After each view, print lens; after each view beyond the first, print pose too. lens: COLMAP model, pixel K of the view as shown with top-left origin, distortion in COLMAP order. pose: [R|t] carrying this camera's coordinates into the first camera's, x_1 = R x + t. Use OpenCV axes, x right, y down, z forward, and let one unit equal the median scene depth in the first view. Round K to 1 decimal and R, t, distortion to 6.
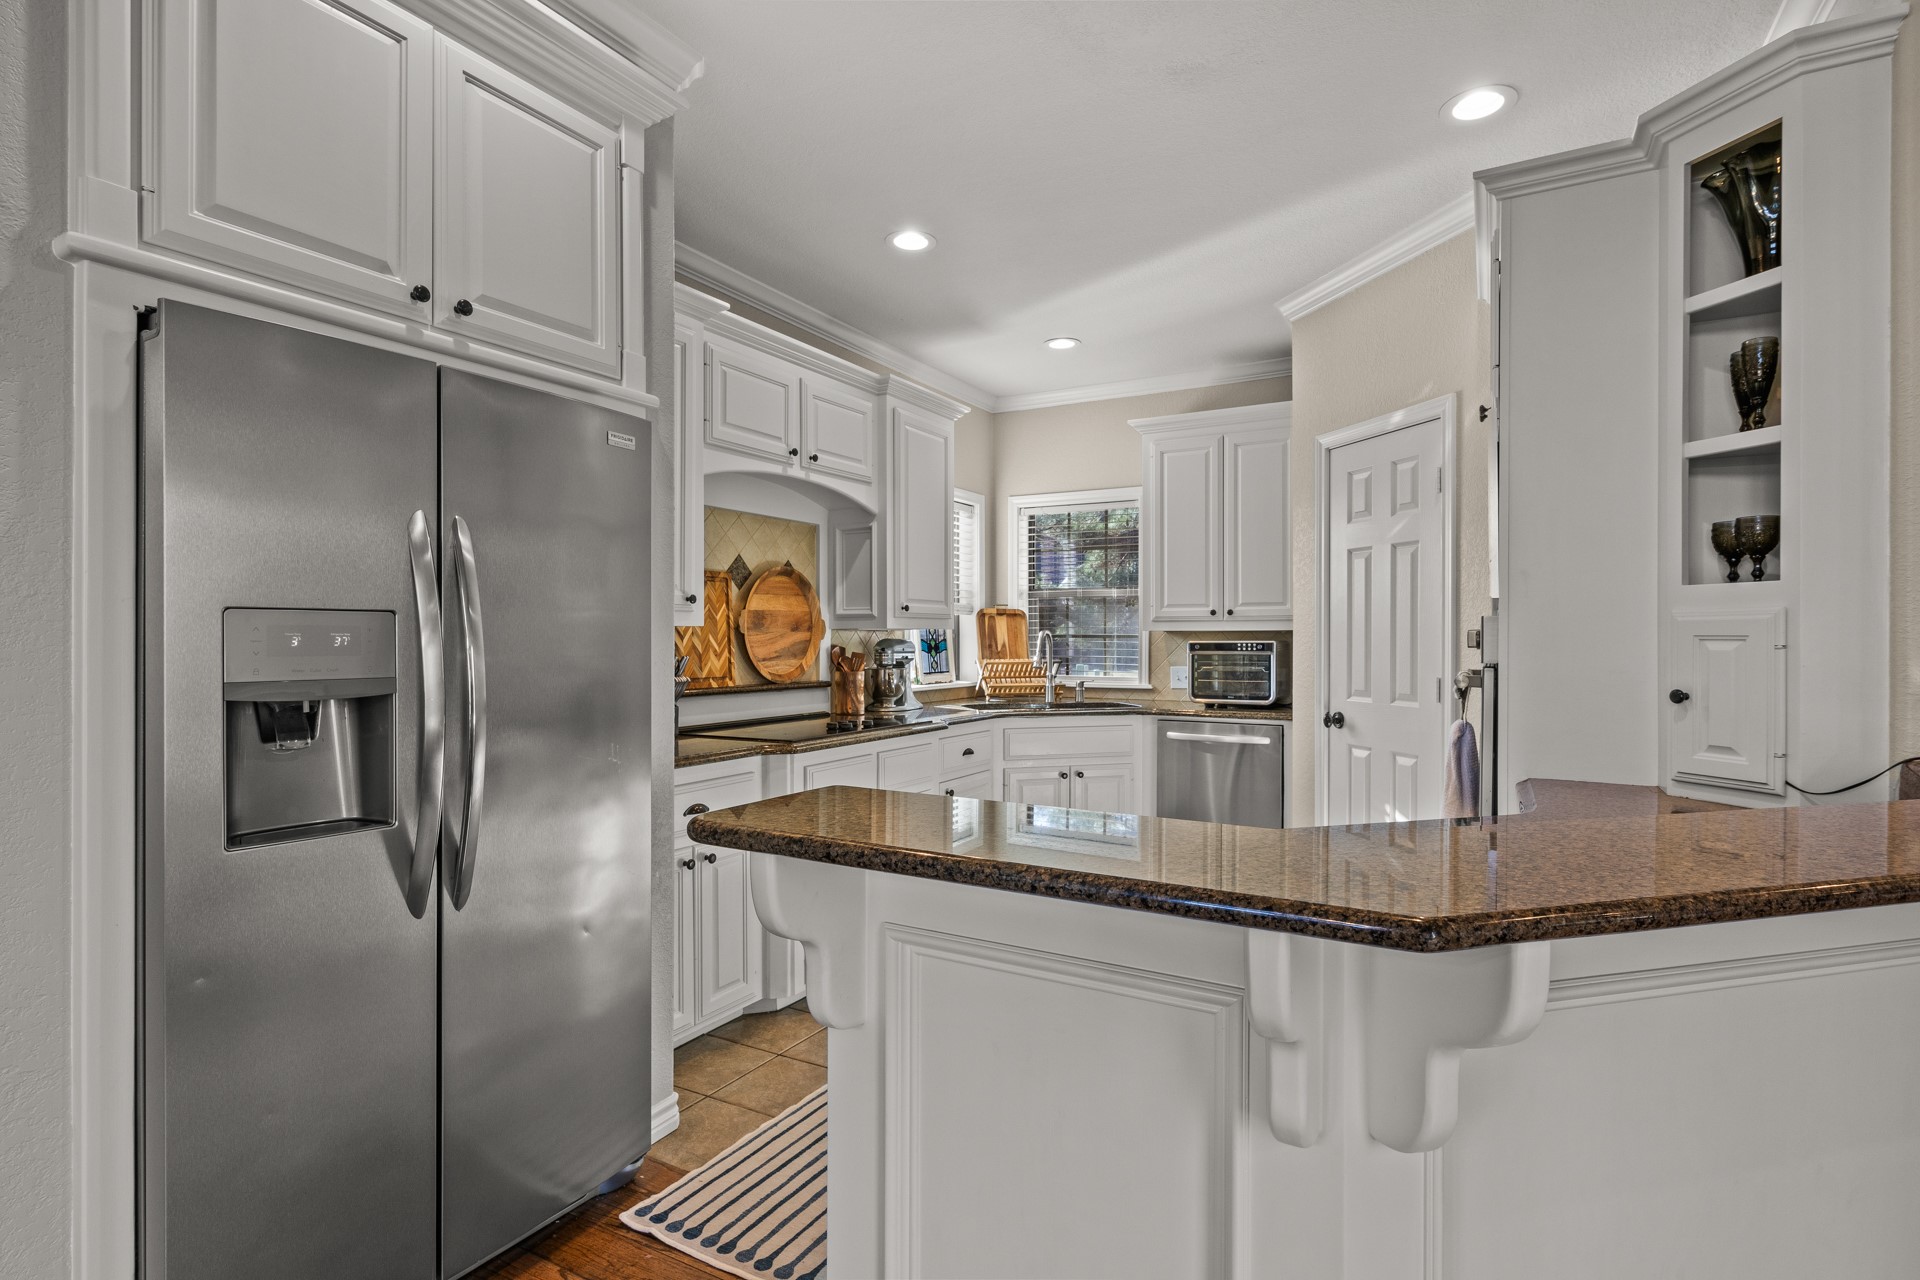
lens RADIAL K [[969.2, 0, 958.6], [0, 969.2, 644.6], [0, 0, 1]] dist [0.001325, 0.001605]
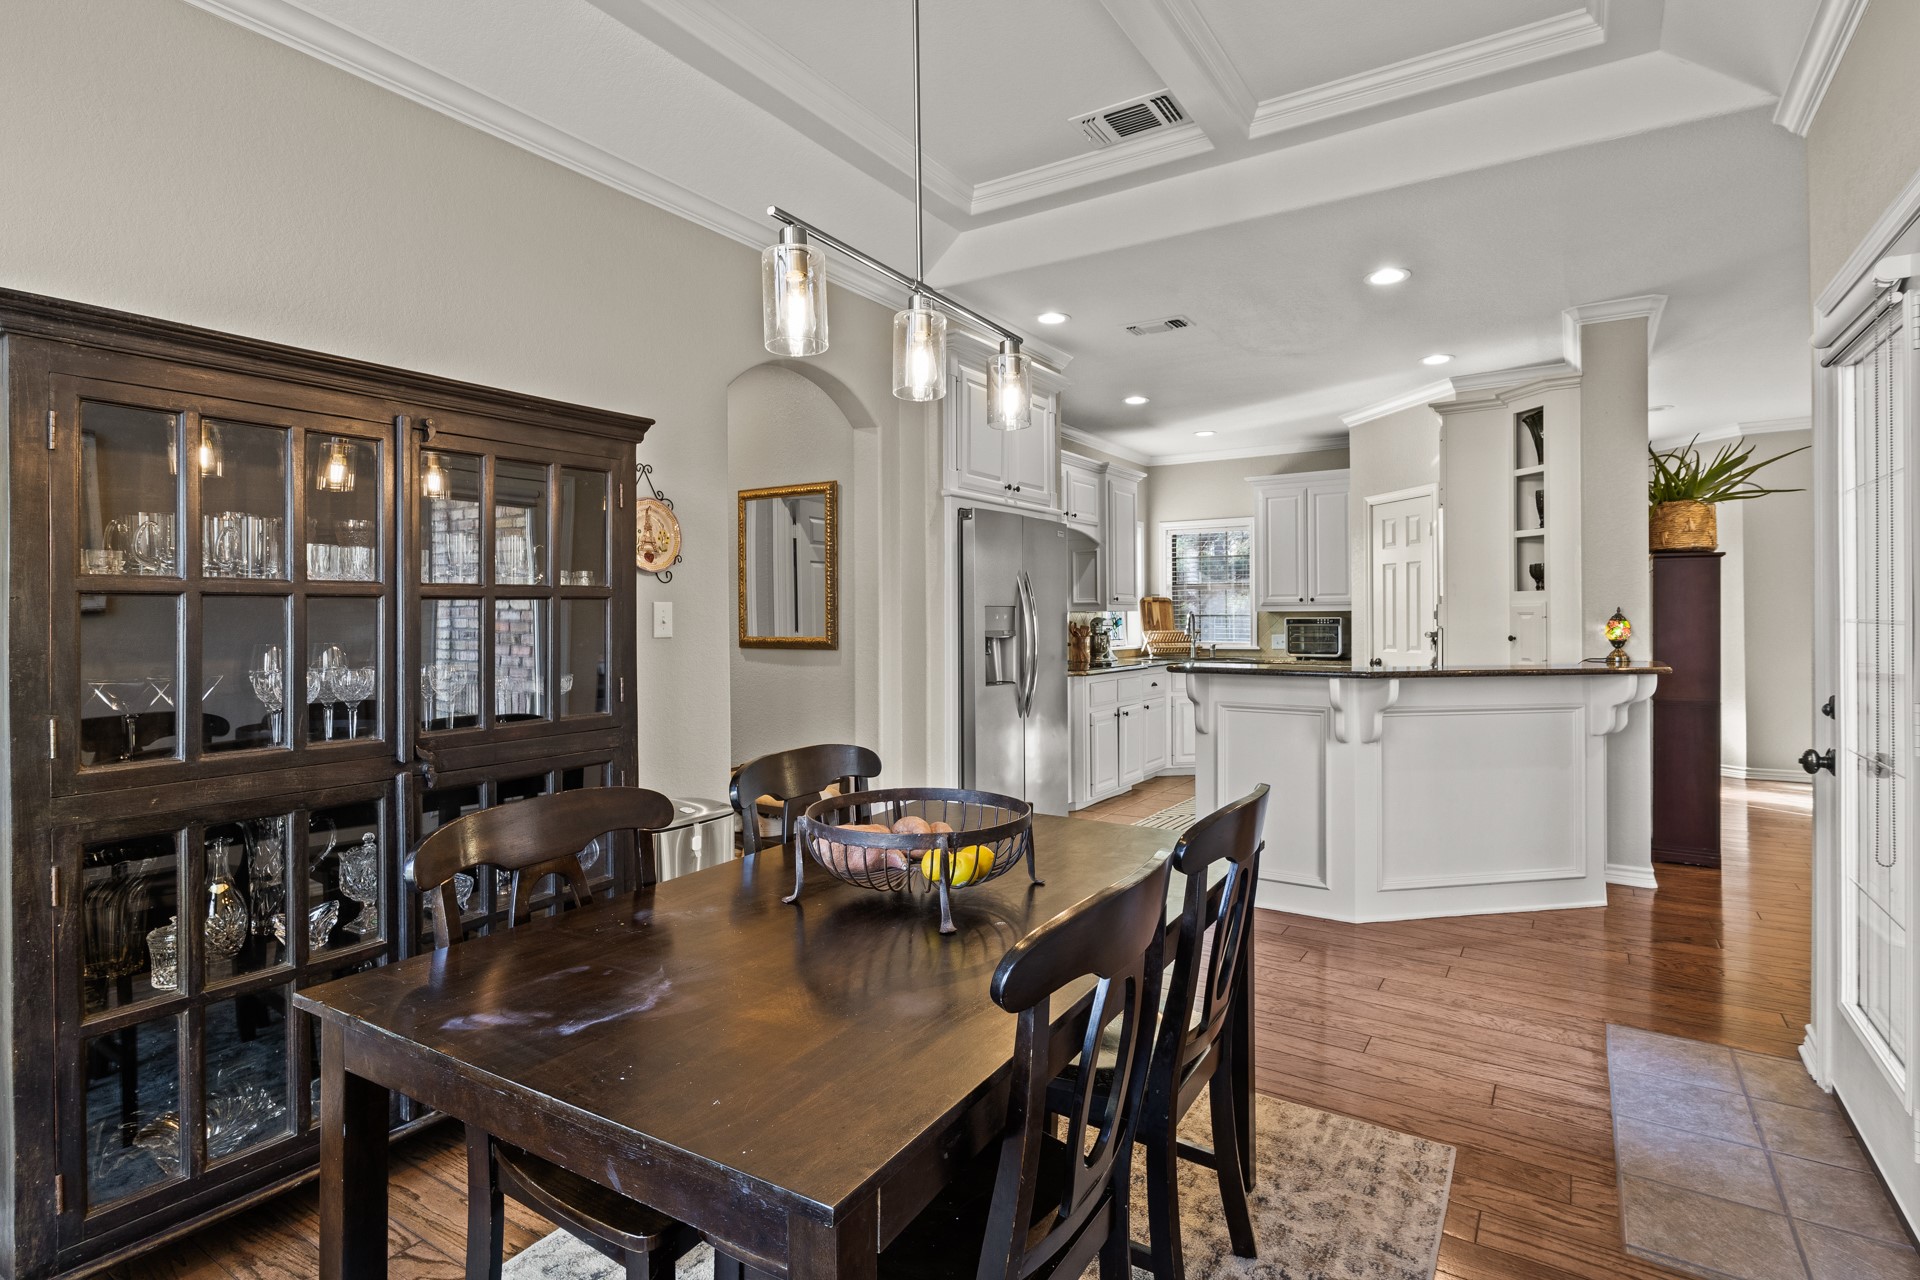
lens RADIAL K [[969.2, 0, 957.3], [0, 969.2, 620.1], [0, 0, 1]] dist [0.001325, 0.001605]
pose [[0.997865, -0.004175, -0.065176, -0.217698], [0.003745, 0.999970, -0.006716, 0.009304], [0.065202, 0.006457, 0.997851, -0.691731]]
